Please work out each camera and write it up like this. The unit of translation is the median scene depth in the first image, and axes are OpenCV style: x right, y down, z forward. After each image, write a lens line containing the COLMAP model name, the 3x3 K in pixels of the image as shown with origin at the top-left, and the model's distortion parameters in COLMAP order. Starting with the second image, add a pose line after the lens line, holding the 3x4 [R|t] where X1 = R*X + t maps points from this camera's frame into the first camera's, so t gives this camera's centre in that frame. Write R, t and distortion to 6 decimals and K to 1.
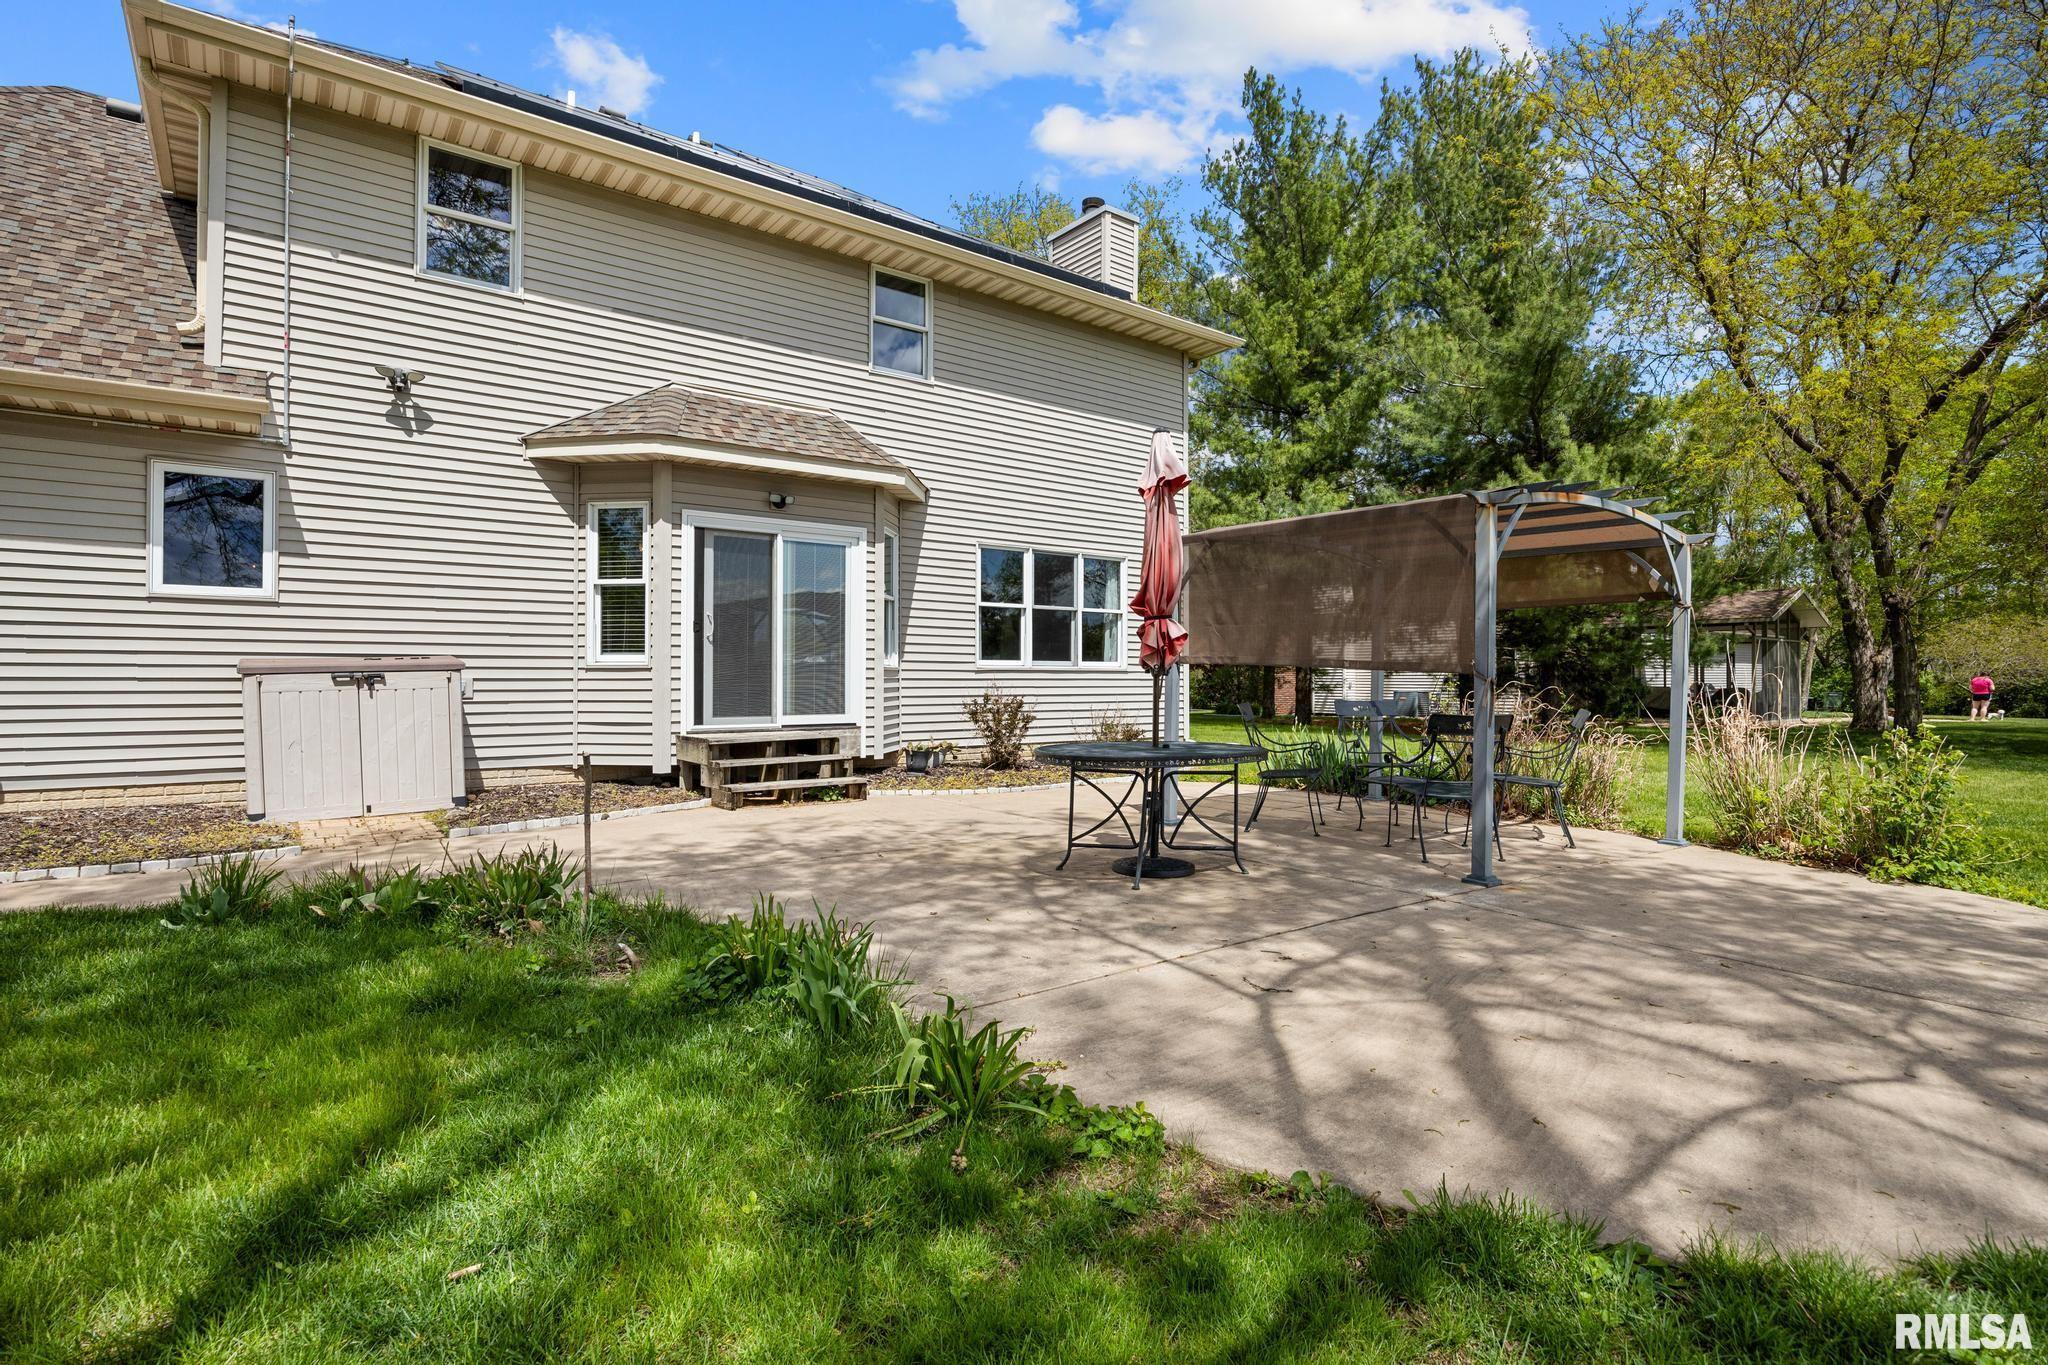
lens RADIAL K [[1039.4, 0, 1024.0], [0, 1039.4, 682.5], [0, 0, 1]] dist [0.010496, -0.000310]
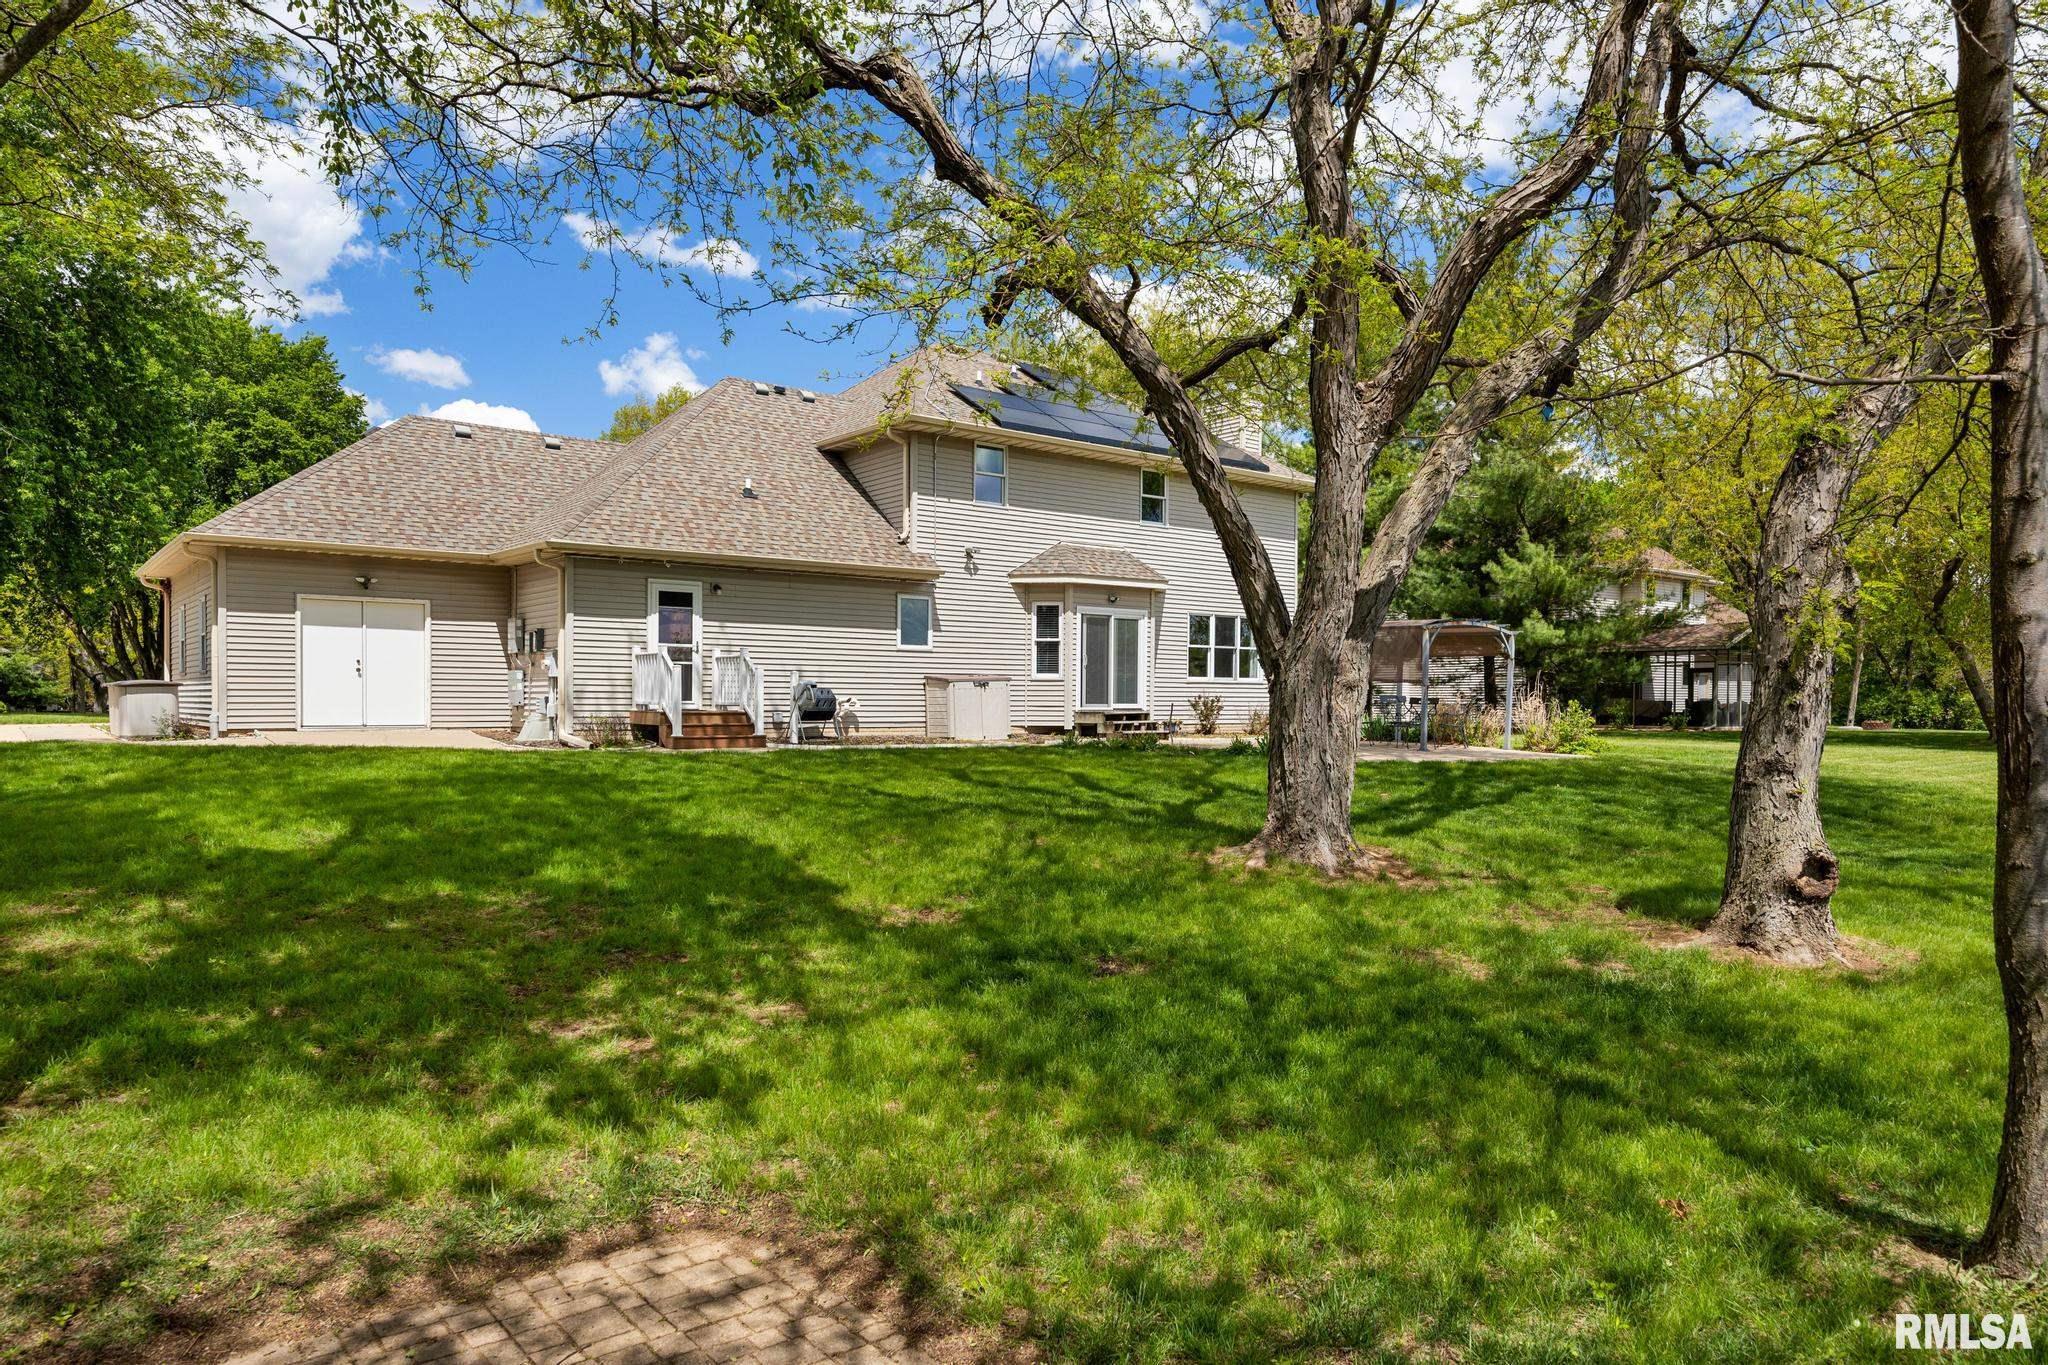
lens RADIAL K [[1414.5, 0, 1024.0], [0, 1414.5, 682.5], [0, 0, 1]] dist [0.001313, 0.000125]
pose [[0.999594, 0.005697, 0.027920, -0.499163], [-0.005331, 0.999899, -0.013155, 0.028340], [-0.027992, 0.013001, 0.999524, -1.824488]]
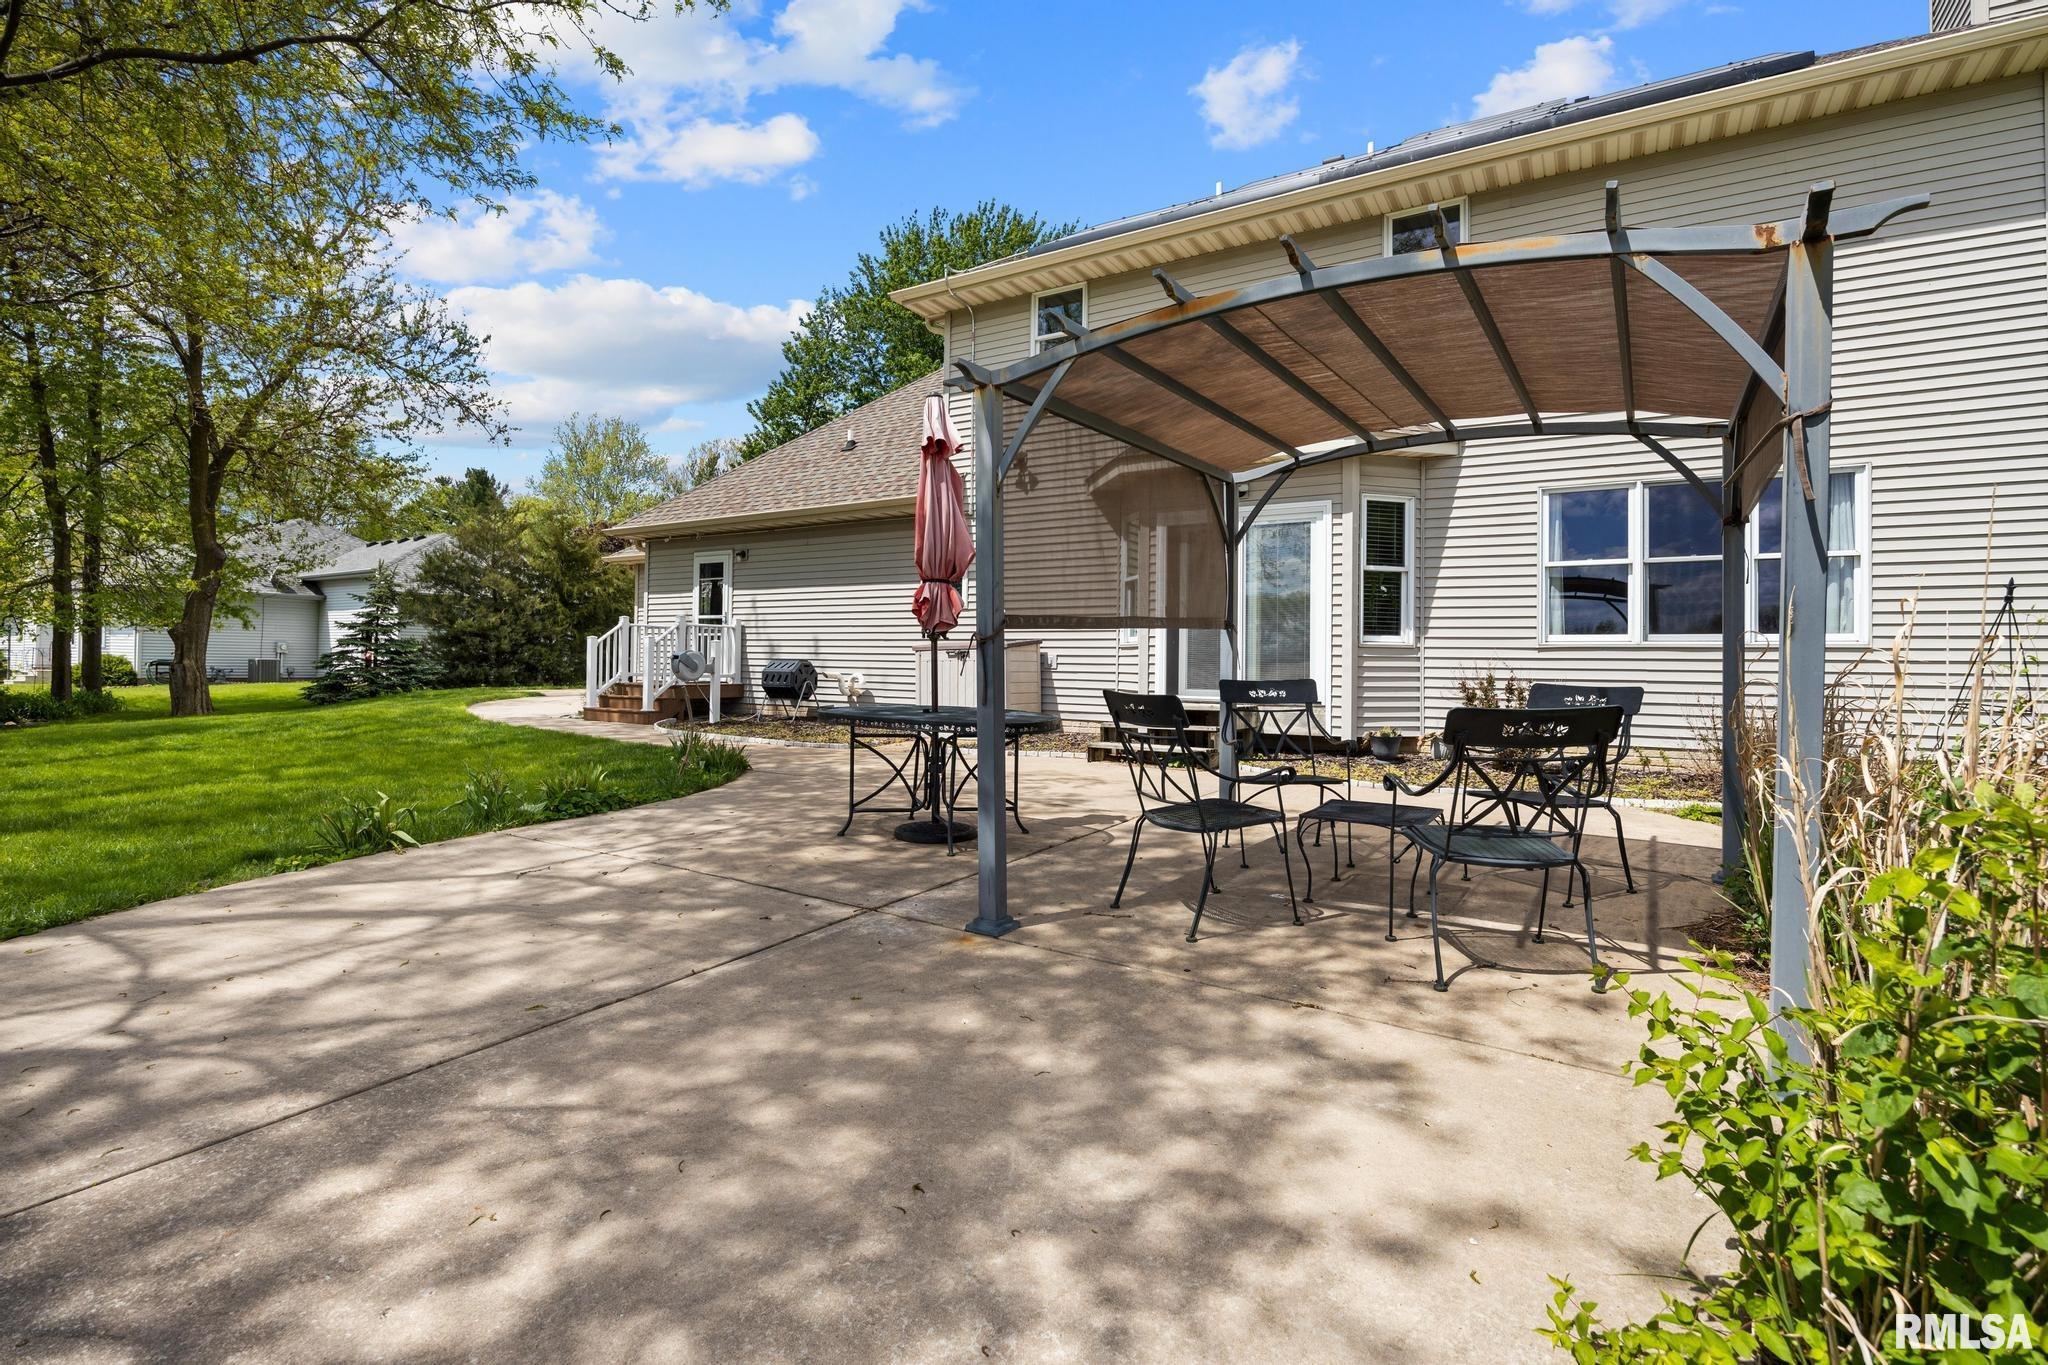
lens RADIAL K [[952.0, 0, 1034.6], [0, 952.0, 652.6], [0, 0, 1]] dist [-0.013149, 0.000064]
pose [[0.341340, -0.002591, -0.939936, 0.635310], [-0.012623, 0.999893, -0.007341, 0.003082], [0.939855, 0.014371, 0.341271, 0.484172]]
